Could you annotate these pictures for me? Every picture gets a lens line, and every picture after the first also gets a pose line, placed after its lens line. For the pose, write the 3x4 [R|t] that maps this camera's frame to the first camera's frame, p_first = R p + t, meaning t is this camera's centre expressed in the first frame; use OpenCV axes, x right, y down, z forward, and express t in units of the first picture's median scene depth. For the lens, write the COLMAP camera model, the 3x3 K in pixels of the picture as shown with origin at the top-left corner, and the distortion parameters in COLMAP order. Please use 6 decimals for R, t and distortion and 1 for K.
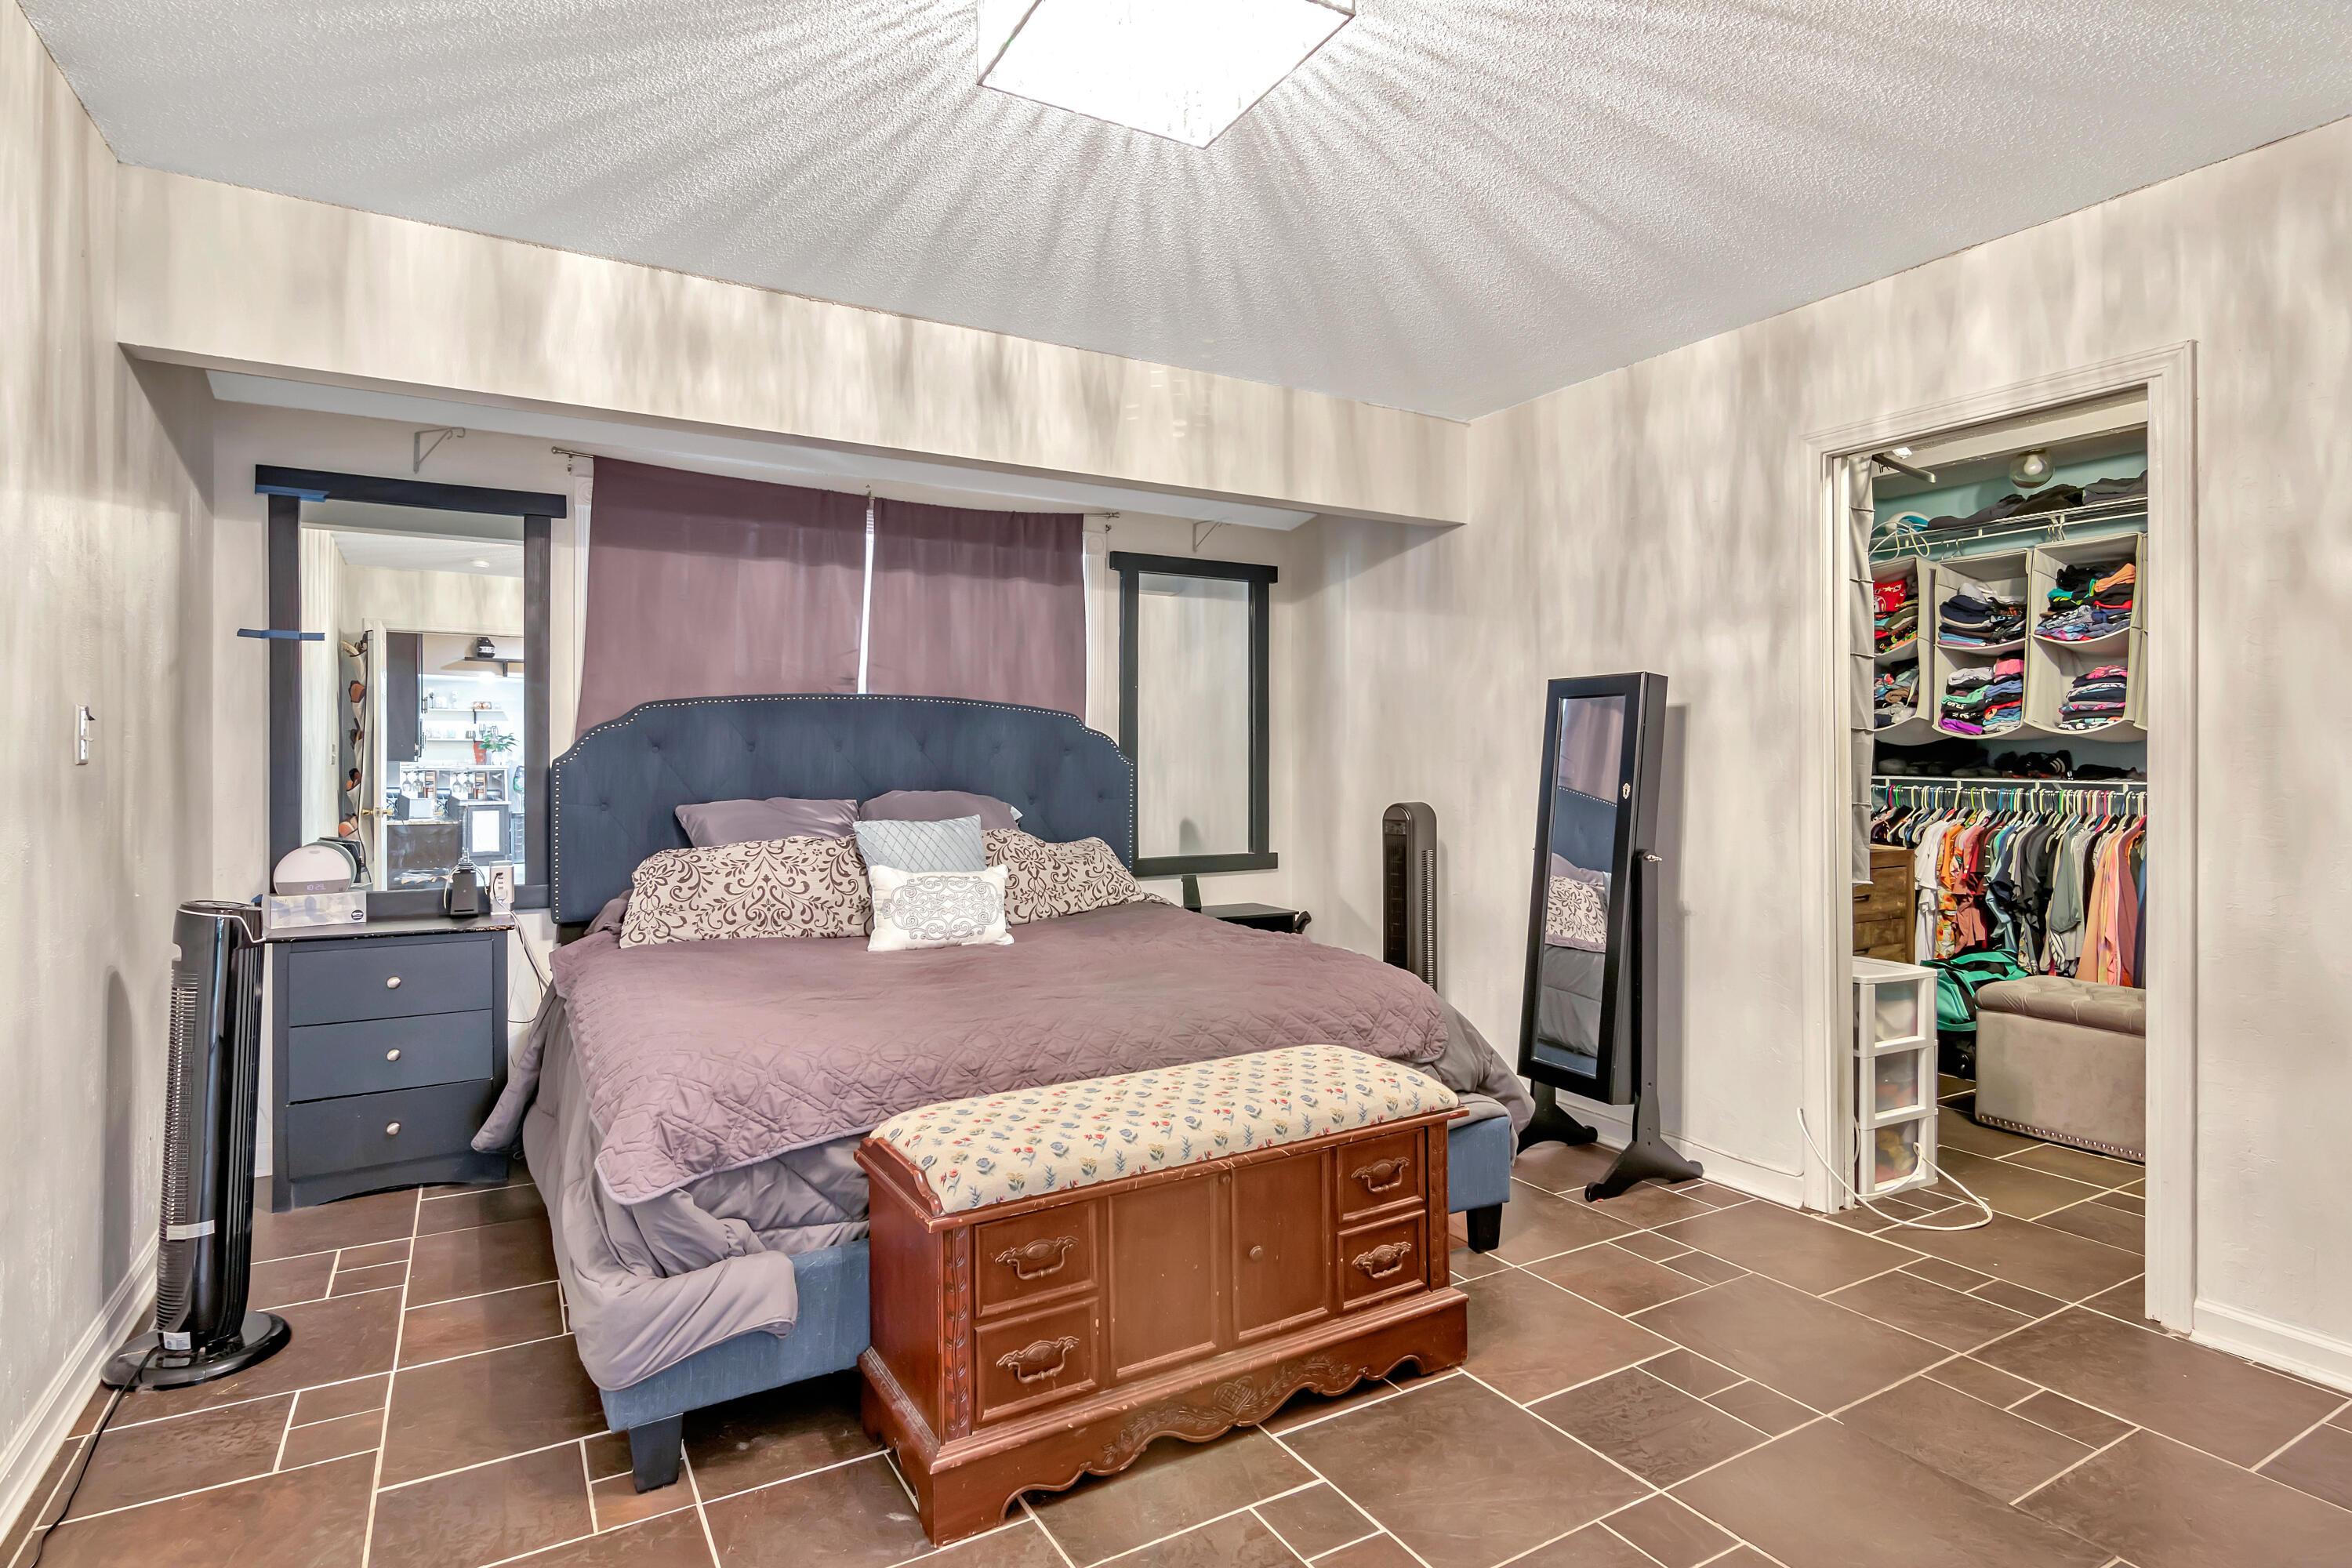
lens RADIAL K [[1226.6, 0, 1172.1], [0, 1226.6, 792.9], [0, 0, 1]] dist [0.000838, -0.000175]
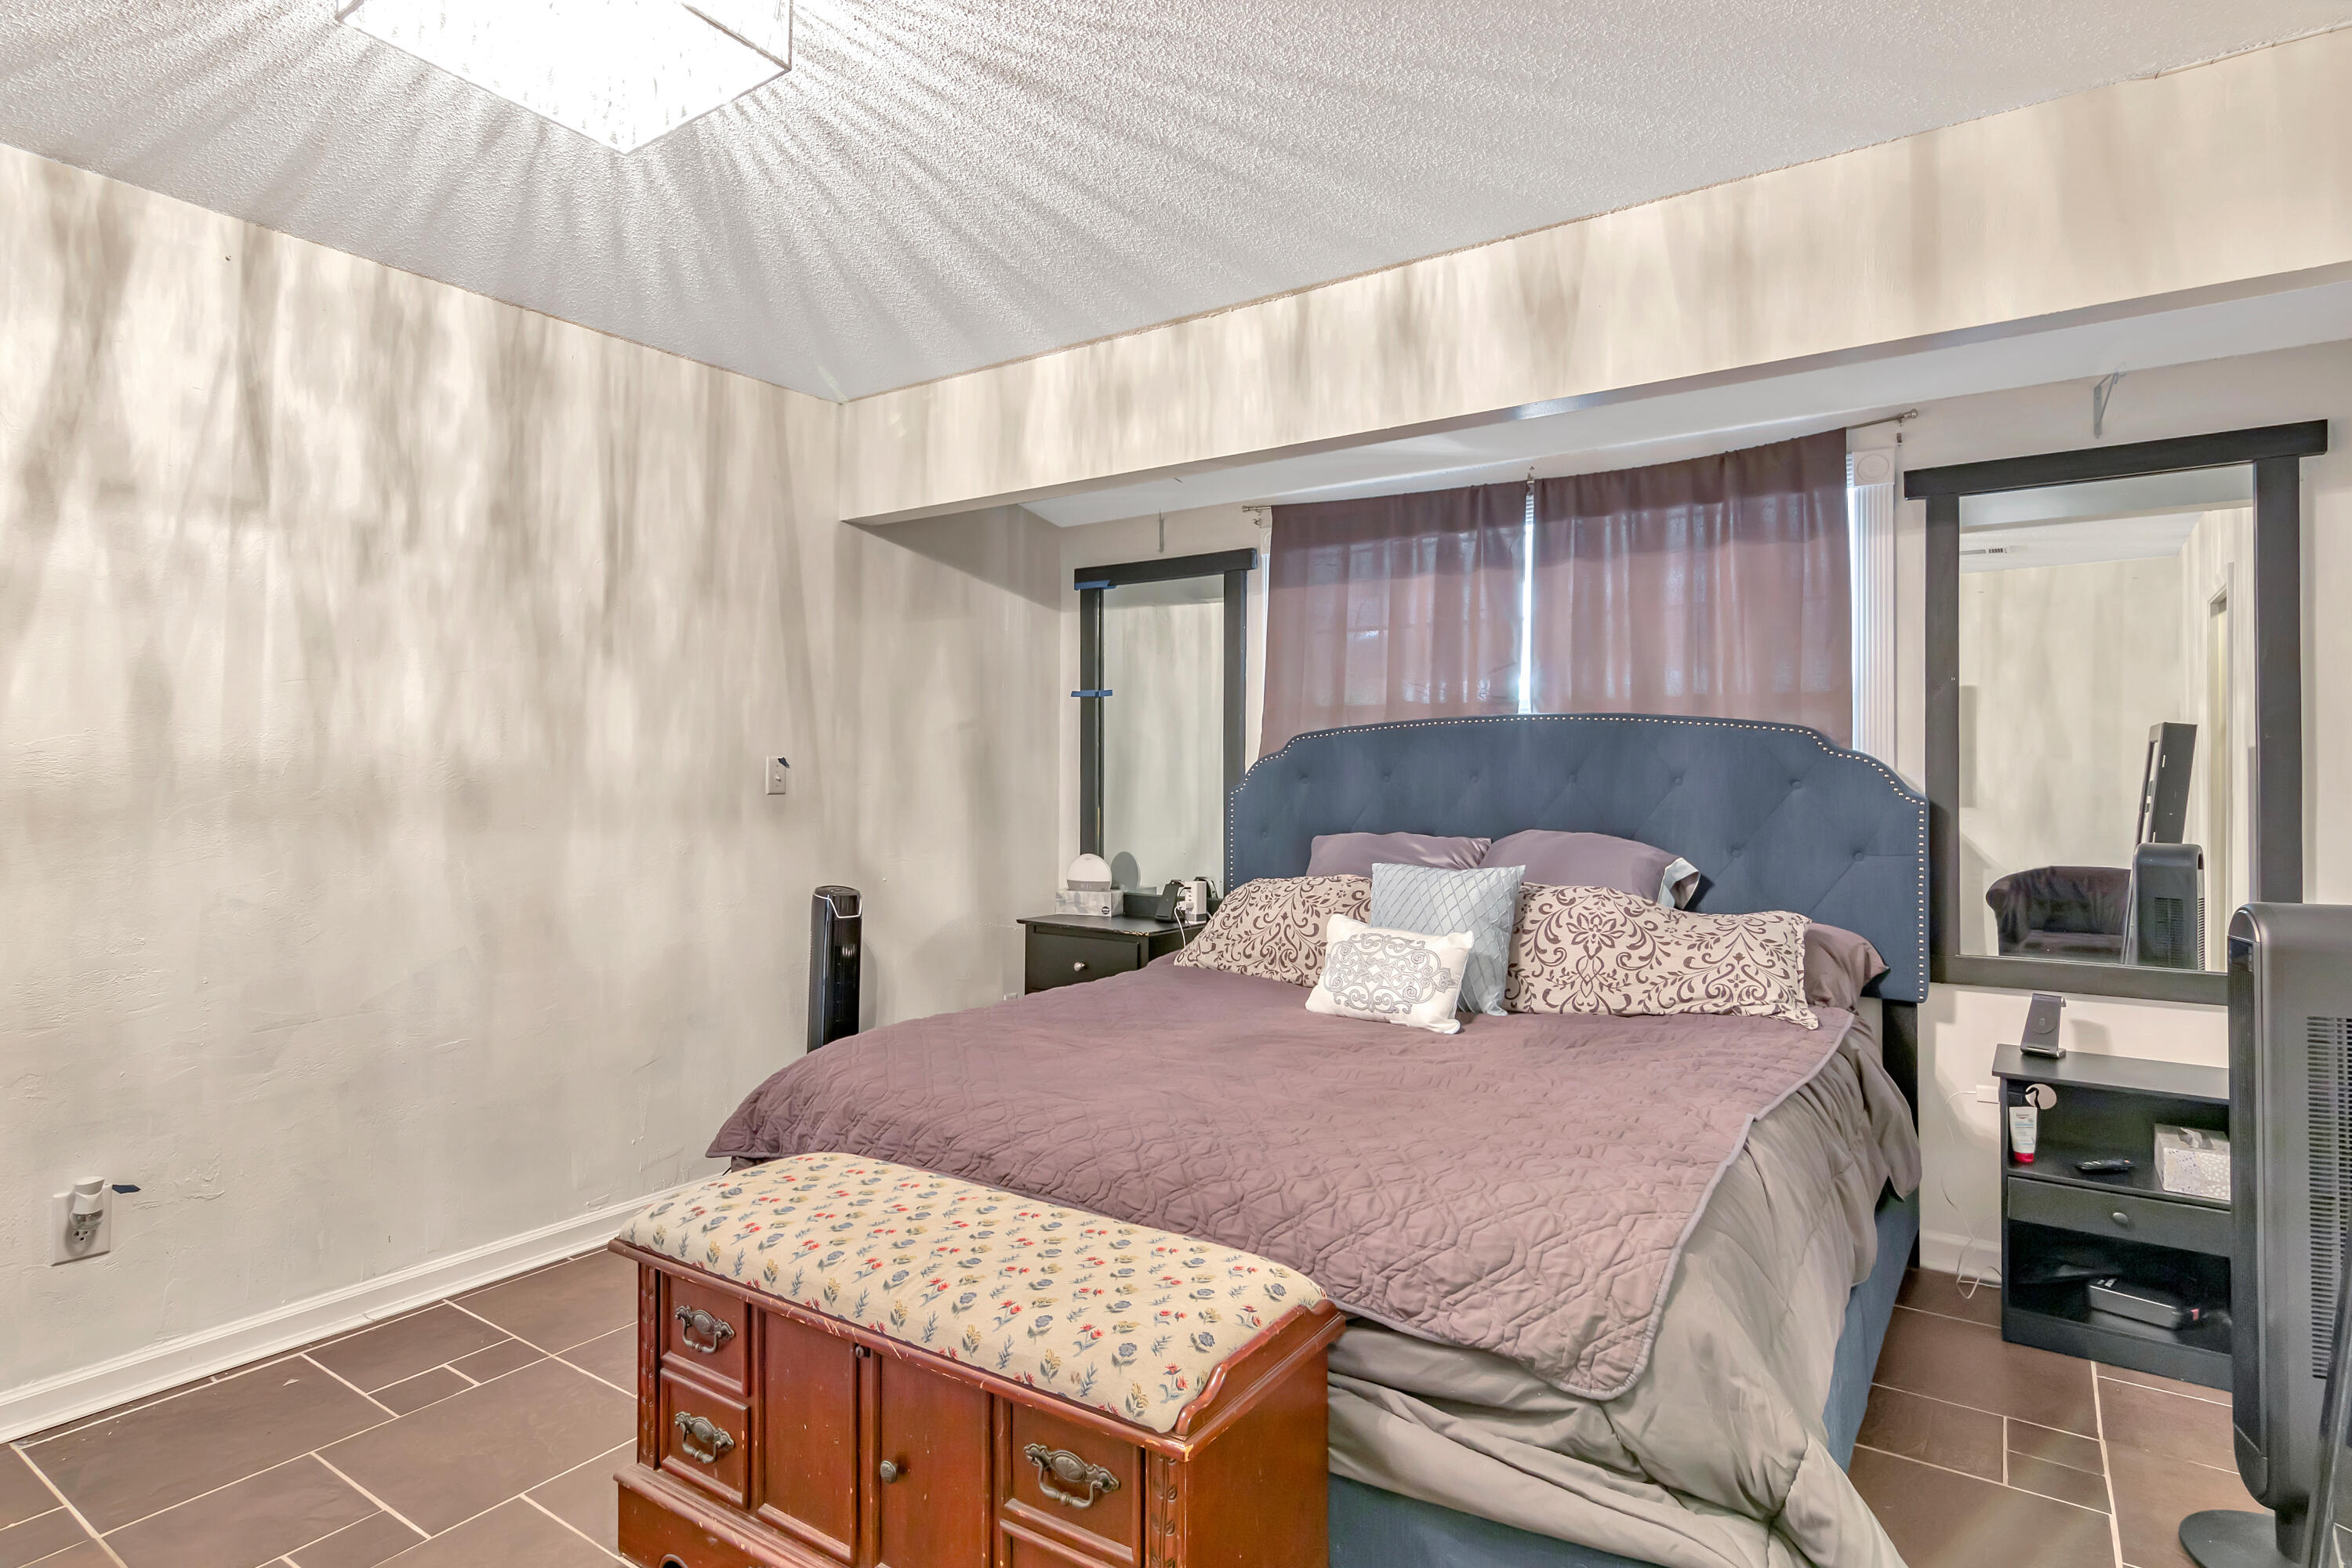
lens RADIAL K [[1226.6, 0, 1172.1], [0, 1226.6, 792.9], [0, 0, 1]] dist [0.000838, -0.000175]
pose [[0.417745, 0.015255, -0.908436, 0.510279], [-0.024879, 0.999676, 0.005346, -0.030200], [0.908224, 0.020368, 0.417989, 0.519411]]
